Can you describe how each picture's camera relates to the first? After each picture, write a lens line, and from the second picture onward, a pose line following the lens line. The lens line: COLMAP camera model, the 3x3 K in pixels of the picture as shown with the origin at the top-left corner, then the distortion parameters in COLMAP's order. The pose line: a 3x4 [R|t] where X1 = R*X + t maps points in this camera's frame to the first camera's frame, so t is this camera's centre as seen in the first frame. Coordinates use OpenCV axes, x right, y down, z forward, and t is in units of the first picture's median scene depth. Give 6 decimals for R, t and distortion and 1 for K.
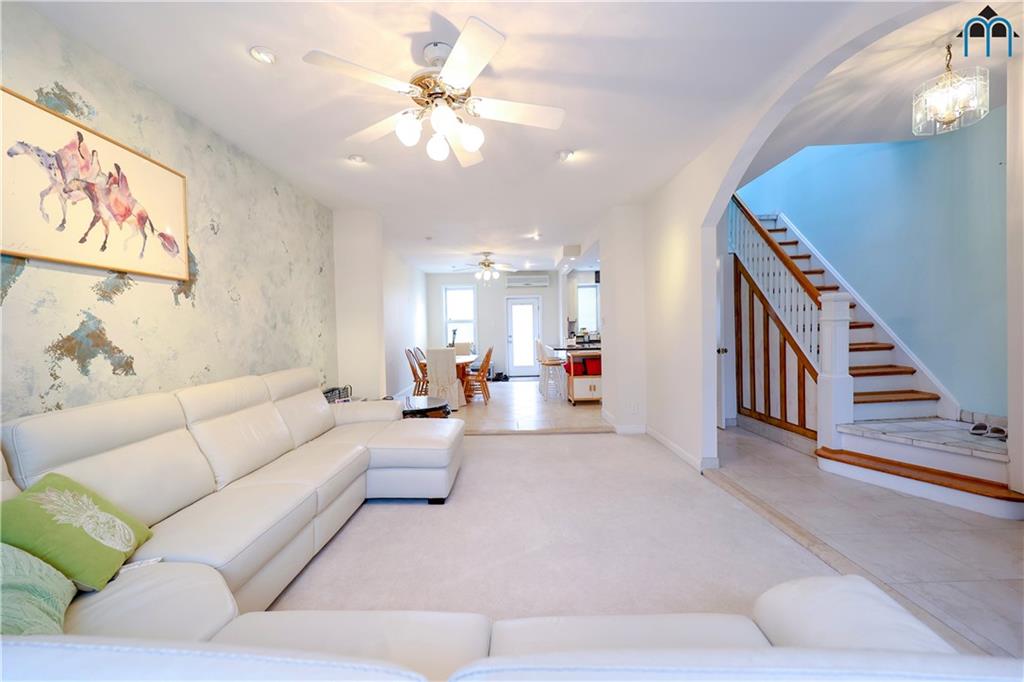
lens RADIAL K [[412.3, 0, 508.9], [0, 412.3, 341.5], [0, 0, 1]] dist [0.002374, 0.000054]
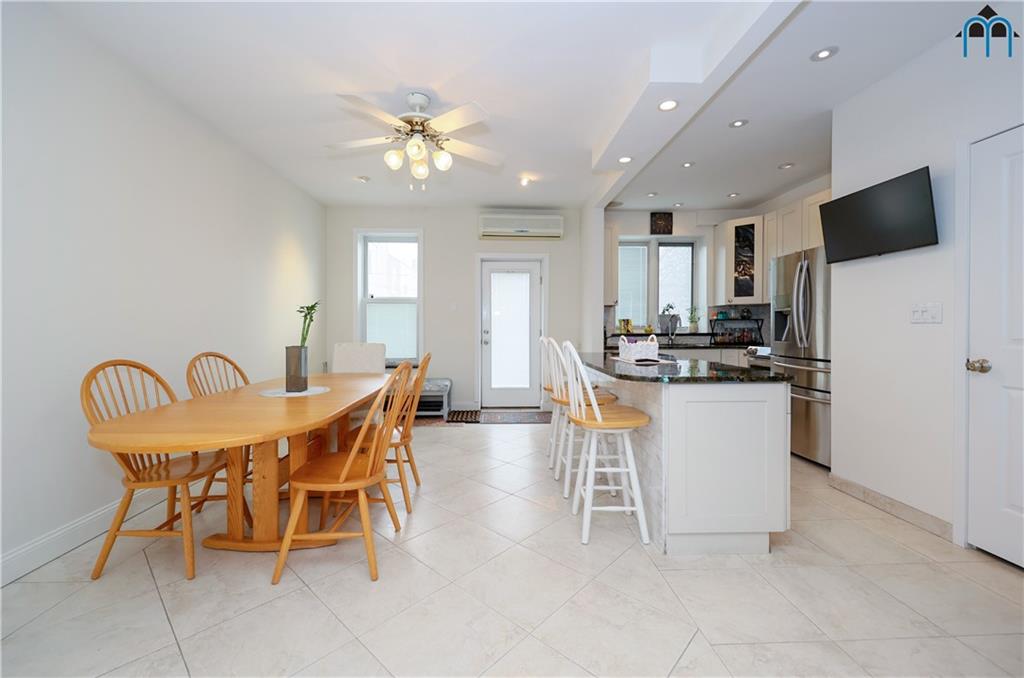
lens RADIAL K [[412.3, 0, 506.3], [0, 412.3, 331.4], [0, 0, 1]] dist [0.002374, 0.000054]
pose [[0.999173, 0.024881, 0.032162, 0.049363], [-0.024331, 0.999553, -0.017385, -0.019381], [-0.032580, 0.016588, 0.999331, 1.918059]]
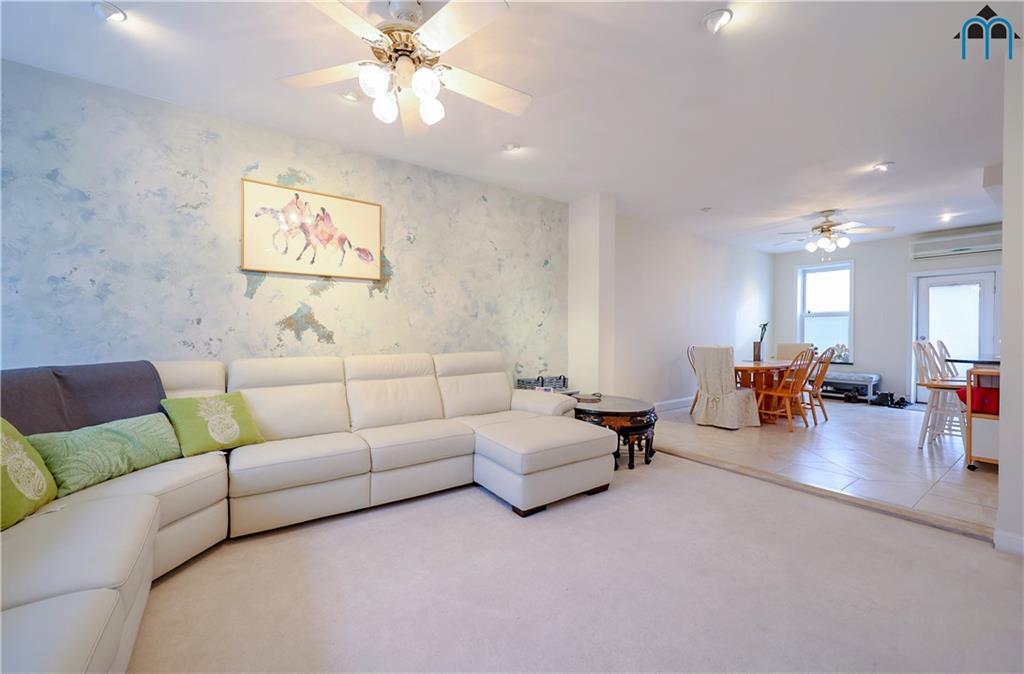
lens RADIAL K [[412.3, 0, 508.8], [0, 412.3, 336.2], [0, 0, 1]] dist [0.002374, 0.000054]
pose [[0.579860, 0.031836, -0.814094, 0.604915], [-0.039681, 0.999154, 0.010809, 0.009999], [0.813749, 0.026036, 0.580633, 0.551968]]
